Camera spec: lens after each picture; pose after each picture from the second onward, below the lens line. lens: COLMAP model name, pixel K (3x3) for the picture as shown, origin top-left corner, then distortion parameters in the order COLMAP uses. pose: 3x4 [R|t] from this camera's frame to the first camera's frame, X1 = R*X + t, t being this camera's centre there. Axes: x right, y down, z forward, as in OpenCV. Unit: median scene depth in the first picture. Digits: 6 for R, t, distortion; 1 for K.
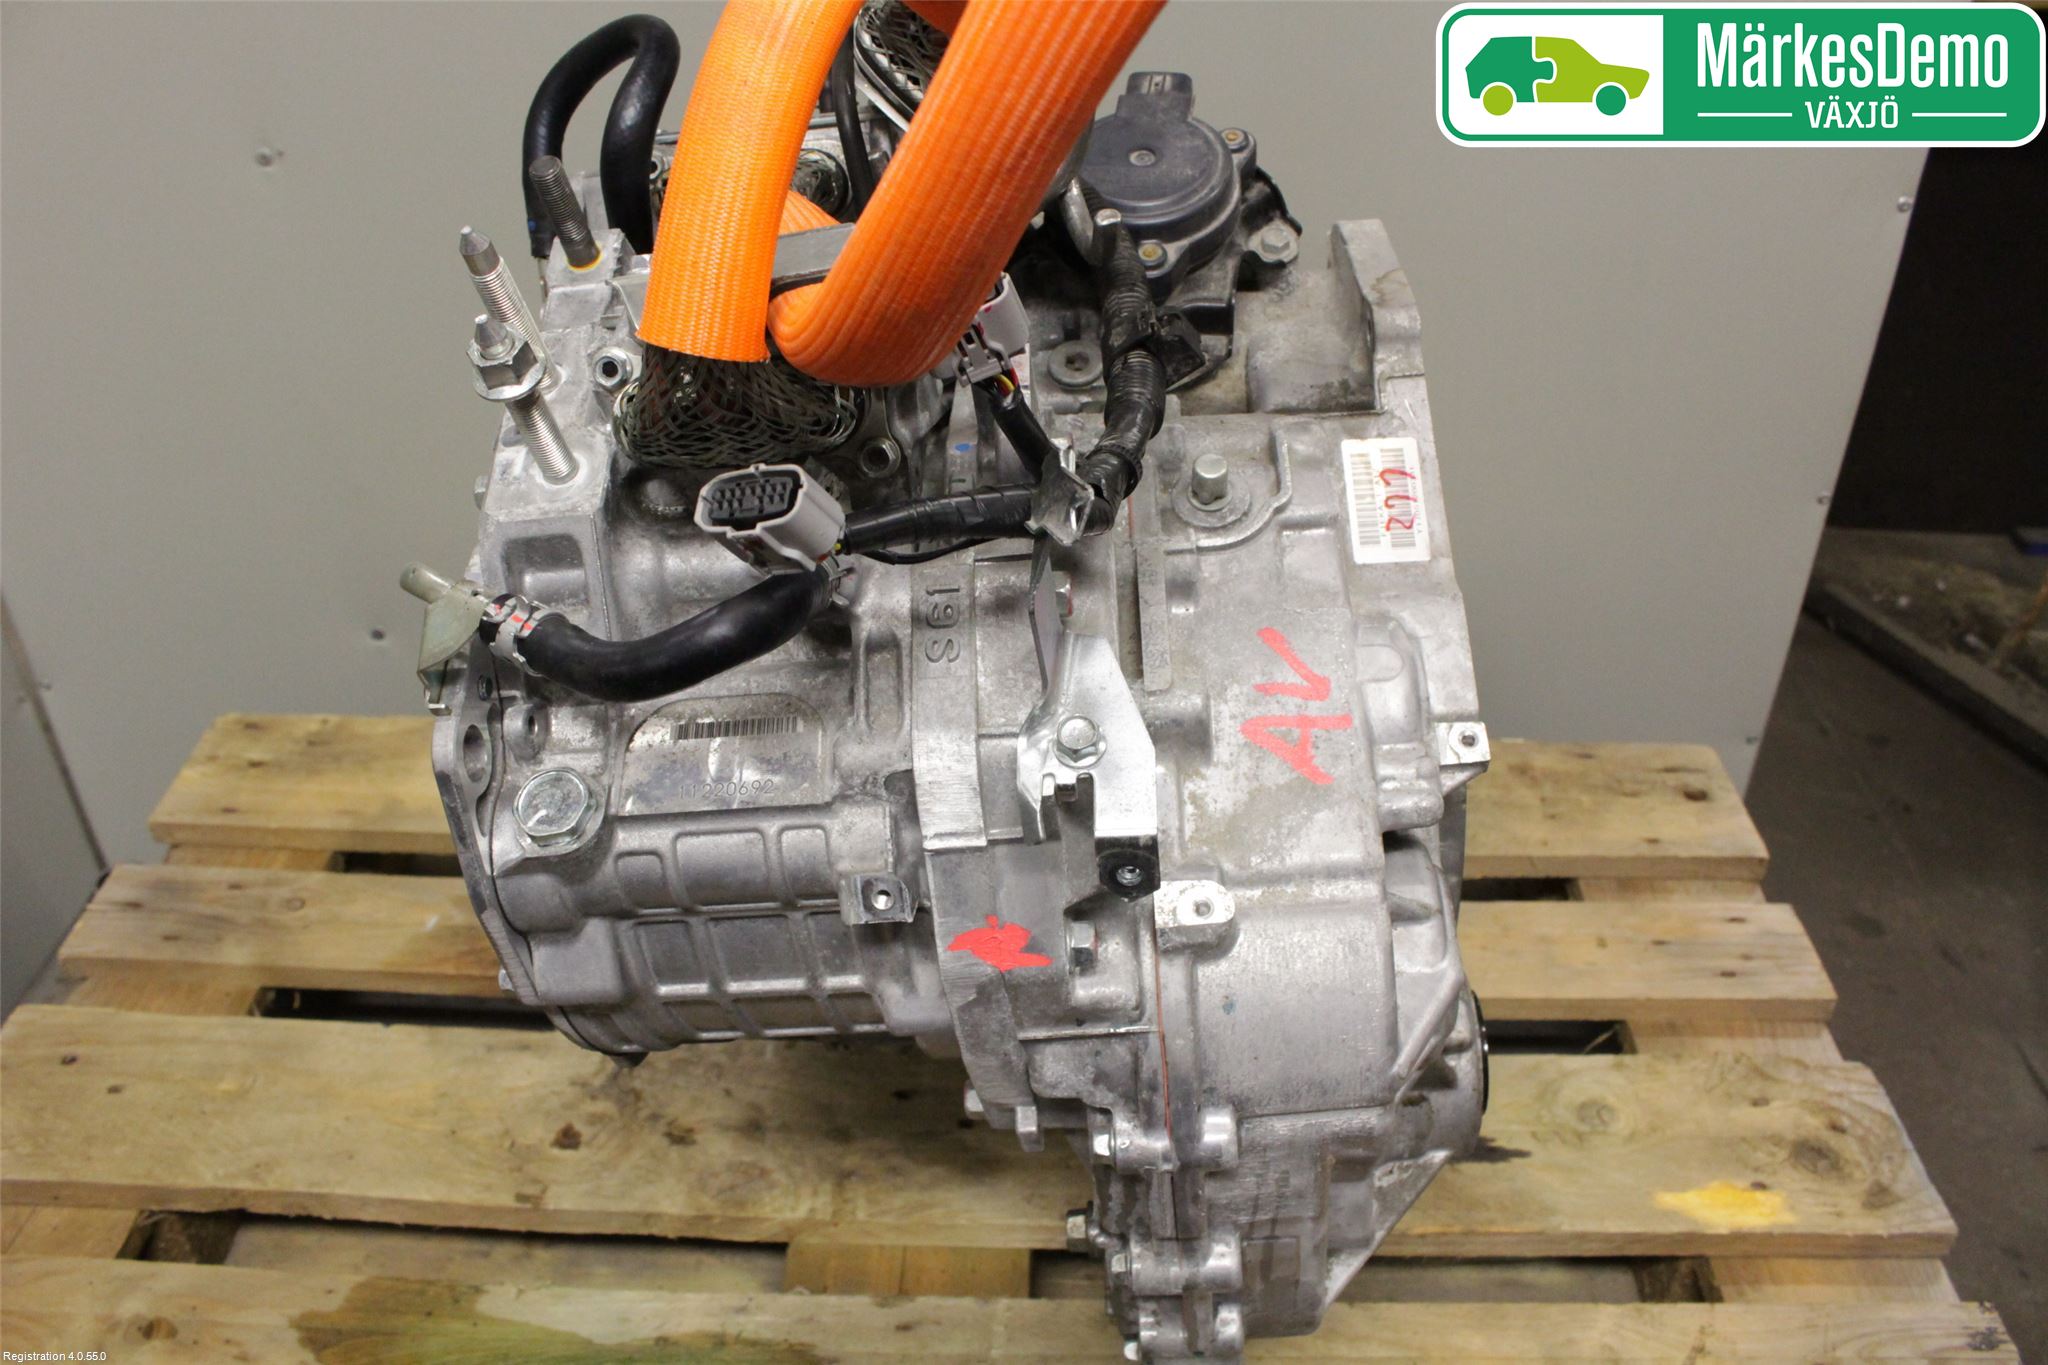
lens RADIAL K [[1678.3, 0, 1024.0], [0, 1678.3, 682.5], [0, 0, 1]] dist [-0.158726, 0.098198]
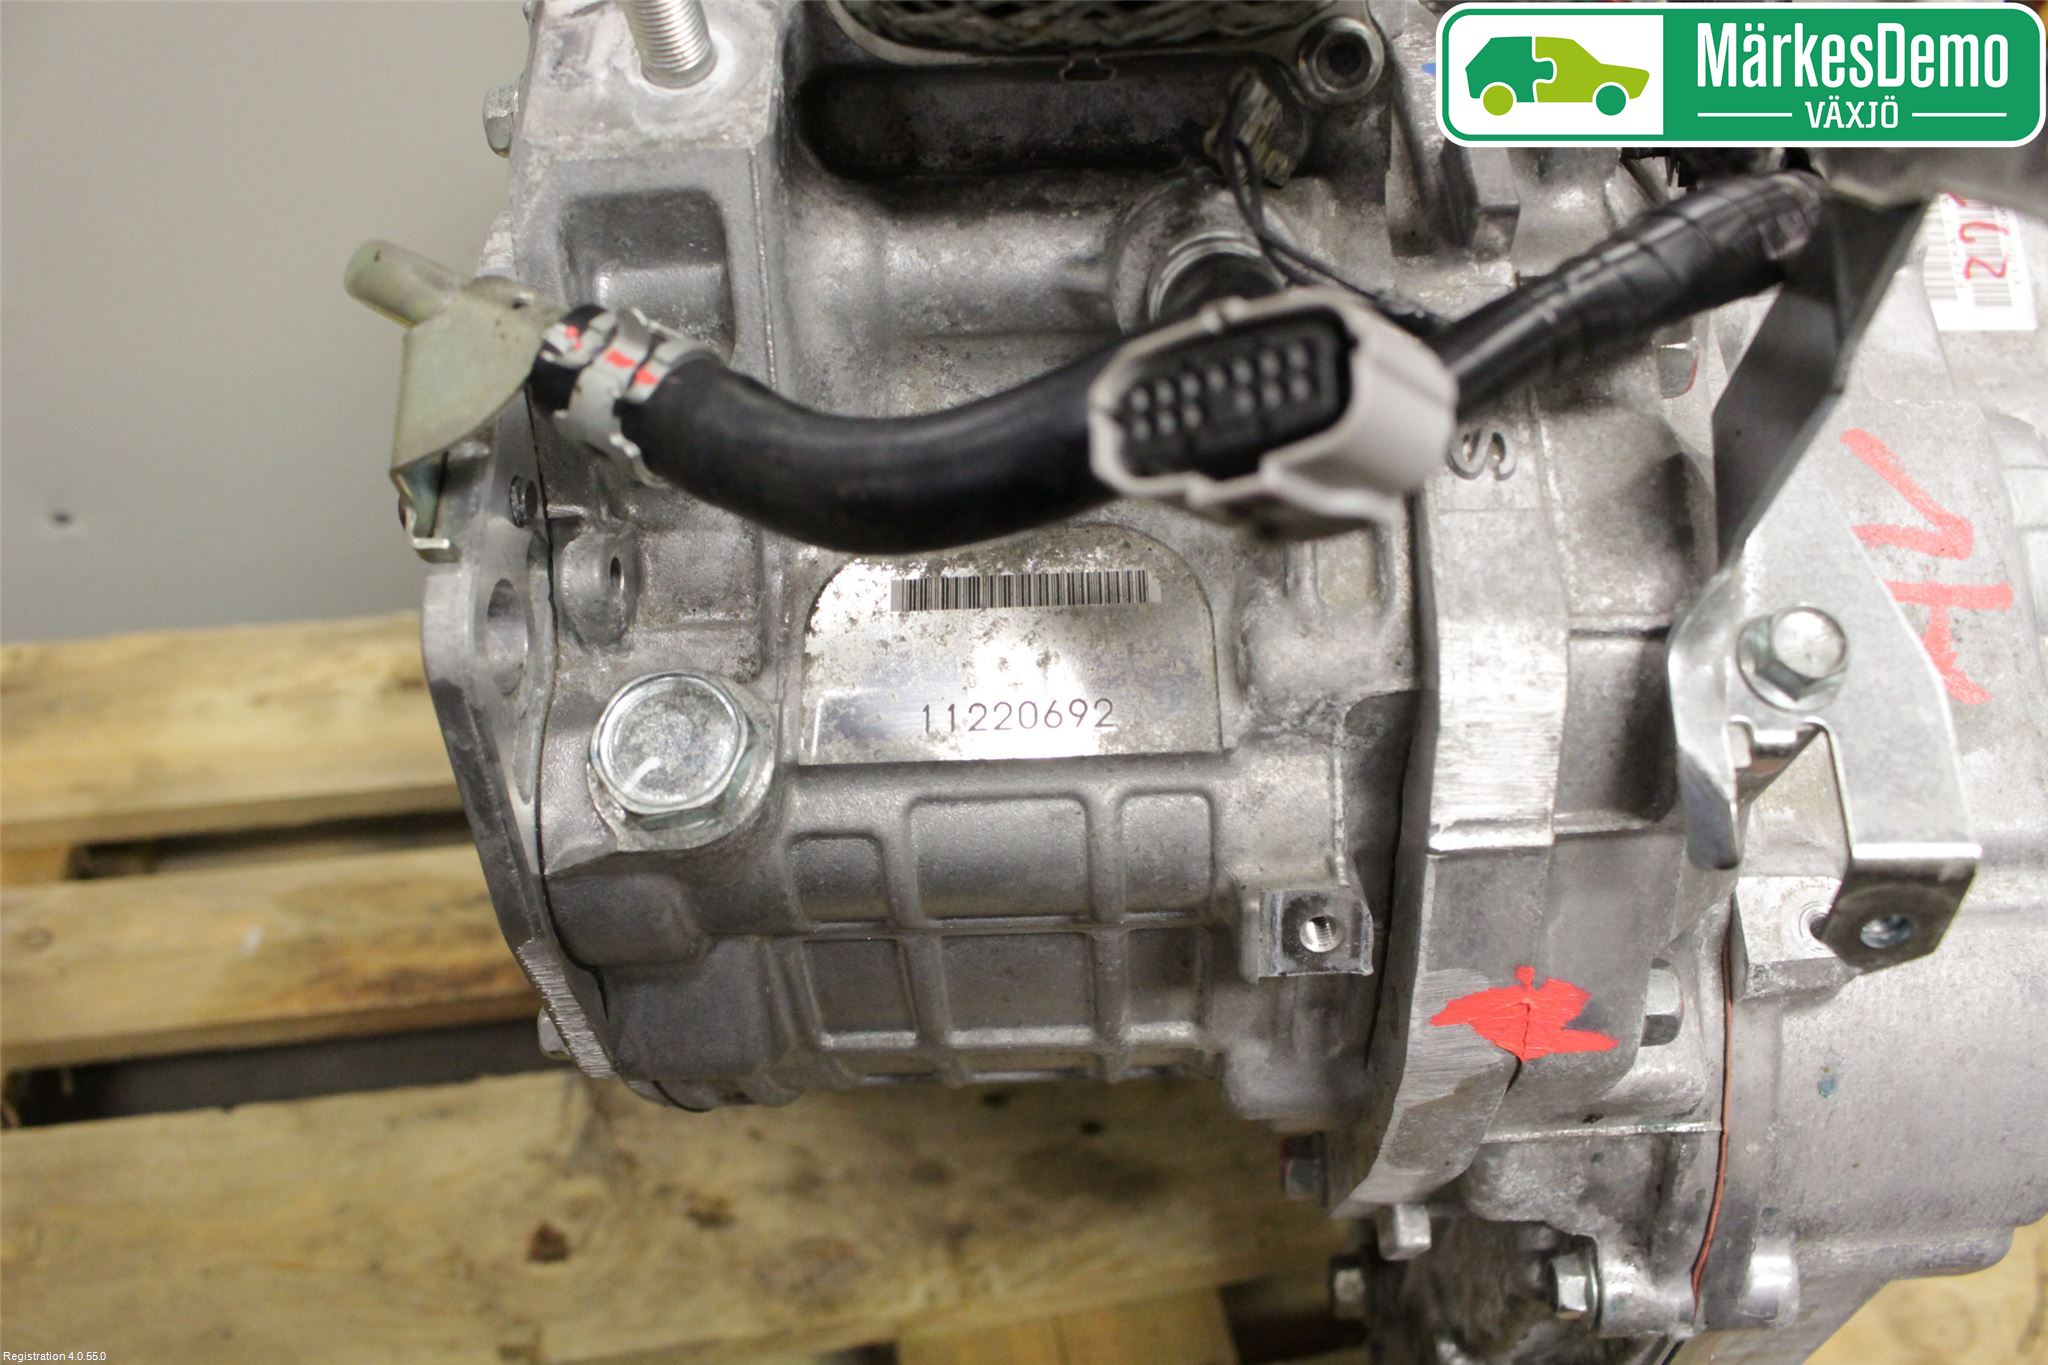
lens RADIAL K [[1678.3, 0, 1024.0], [0, 1678.3, 682.5], [0, 0, 1]] dist [-0.158726, 0.098198]
pose [[0.998115, 0.021681, 0.057414, -0.204960], [-0.029293, 0.990380, 0.135241, -0.014405], [-0.053930, -0.136668, 0.989148, 0.498472]]
